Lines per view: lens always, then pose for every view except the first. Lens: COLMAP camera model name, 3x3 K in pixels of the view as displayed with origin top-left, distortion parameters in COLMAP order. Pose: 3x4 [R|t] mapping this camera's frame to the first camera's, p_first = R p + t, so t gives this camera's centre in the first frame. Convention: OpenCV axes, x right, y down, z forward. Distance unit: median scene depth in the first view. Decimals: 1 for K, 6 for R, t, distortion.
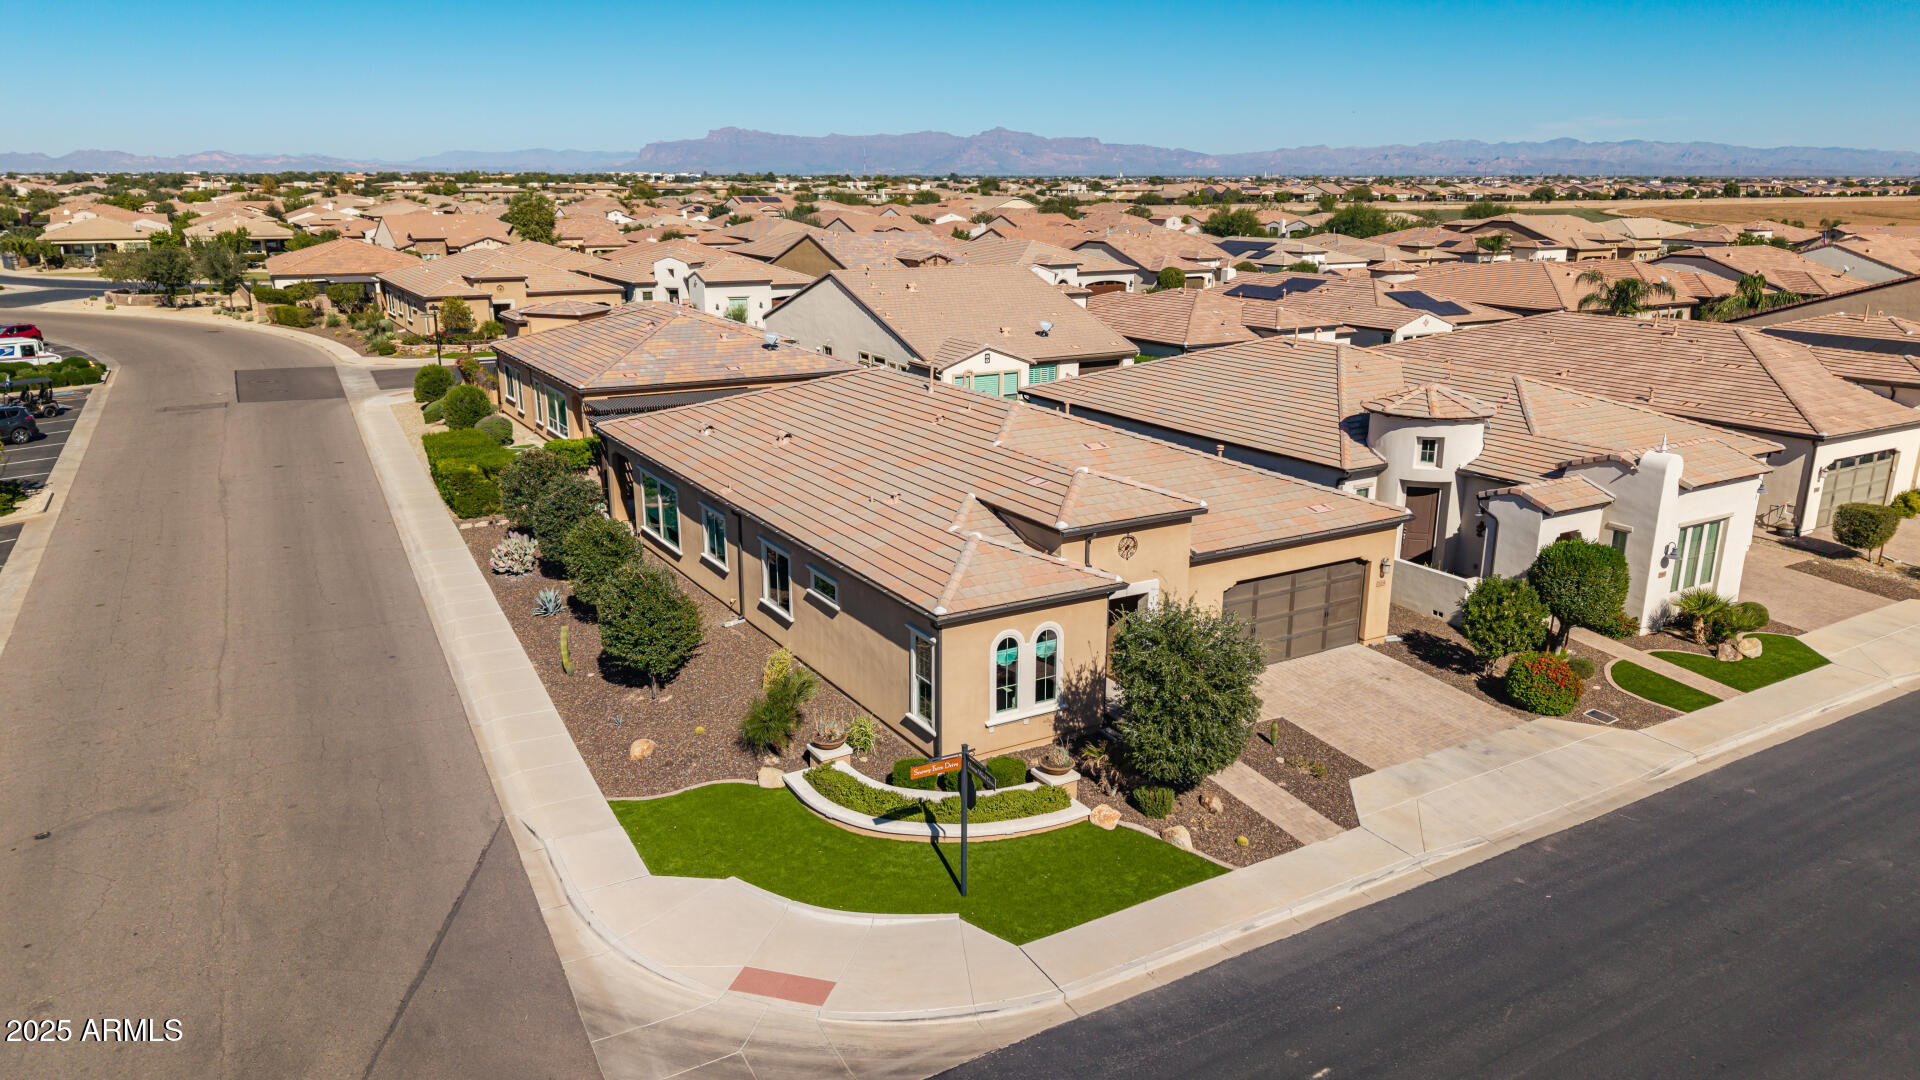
lens RADIAL K [[1299.5, 0, 960.0], [0, 1299.5, 540.0], [0, 0, 1]] dist [0.030829, -0.038197]
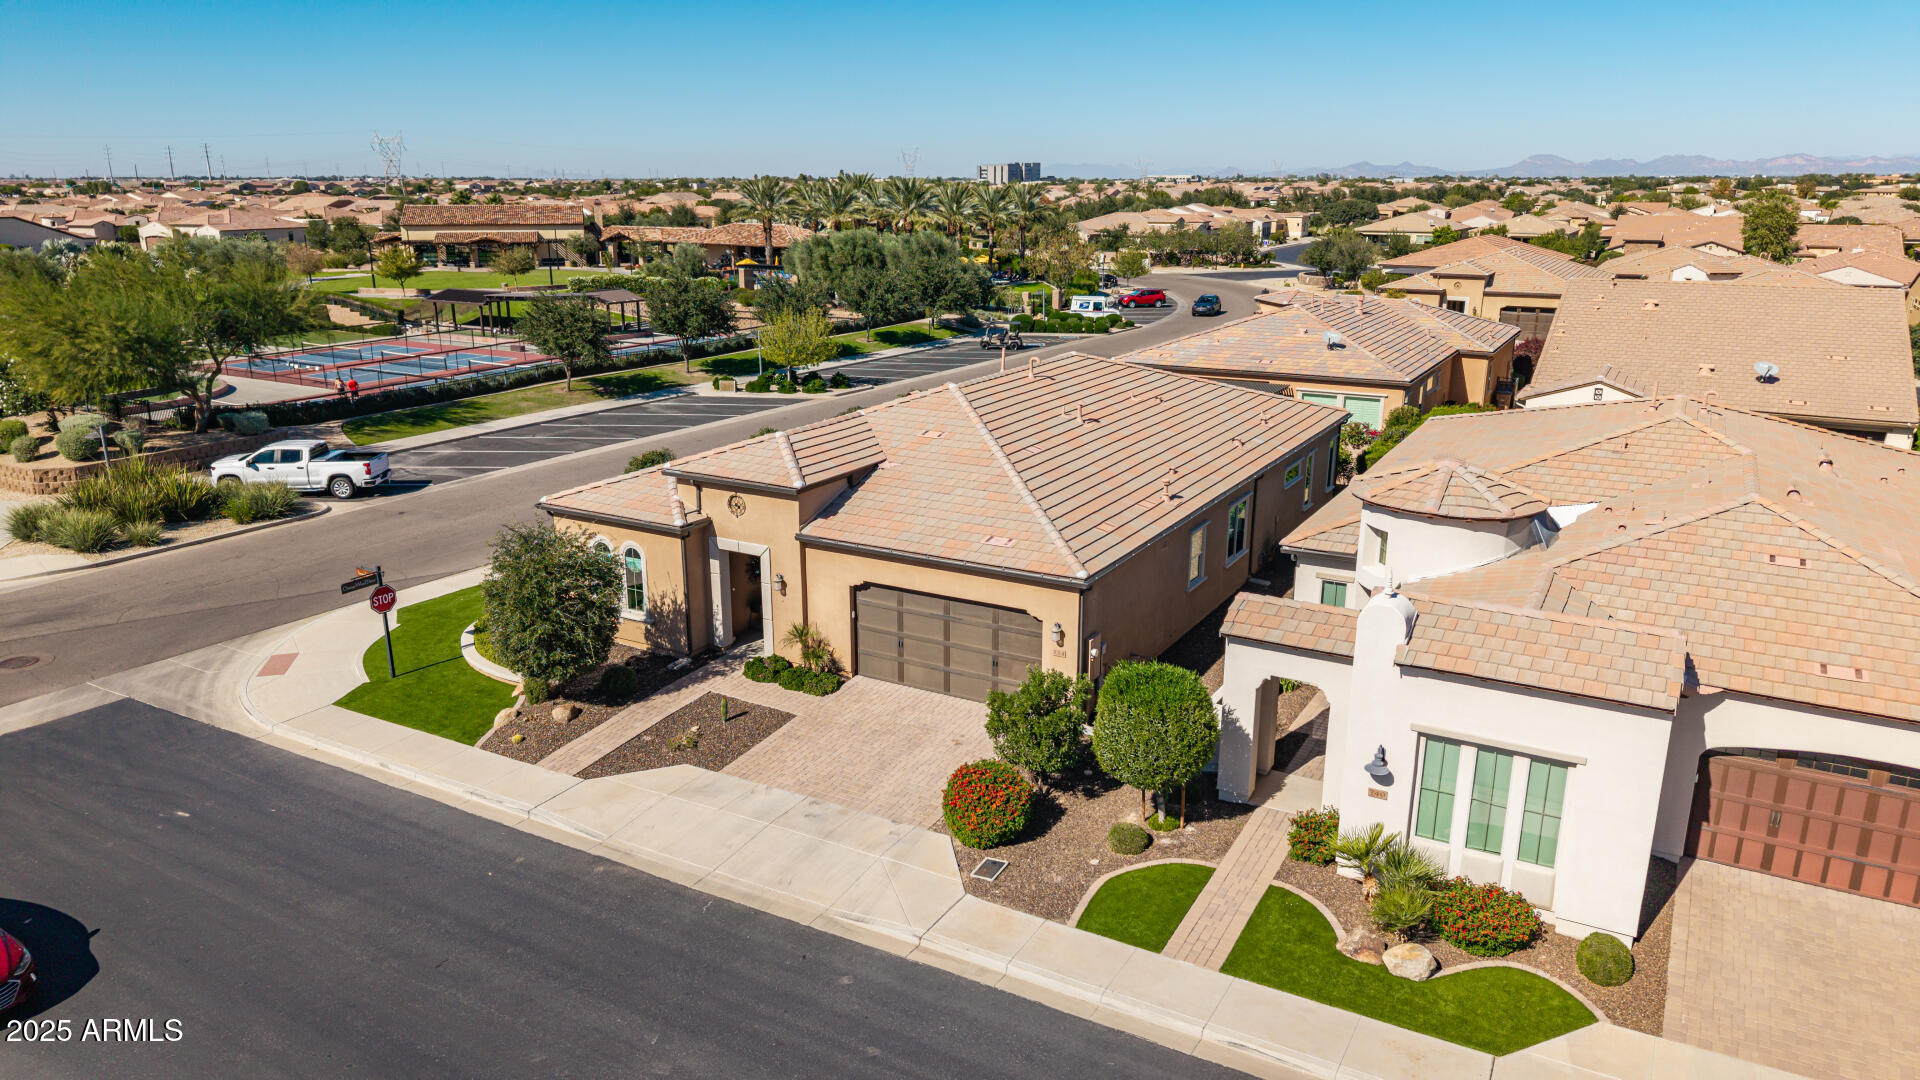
lens RADIAL K [[1285.5, 0, 958.8], [0, 1285.5, 544.2], [0, 0, 1]] dist [0.027499, -0.030559]
pose [[0.489790, 0.235011, -0.839569, 0.968658], [-0.232415, 0.963332, 0.134068, -0.128955], [0.840291, 0.129463, 0.526450, 0.519198]]
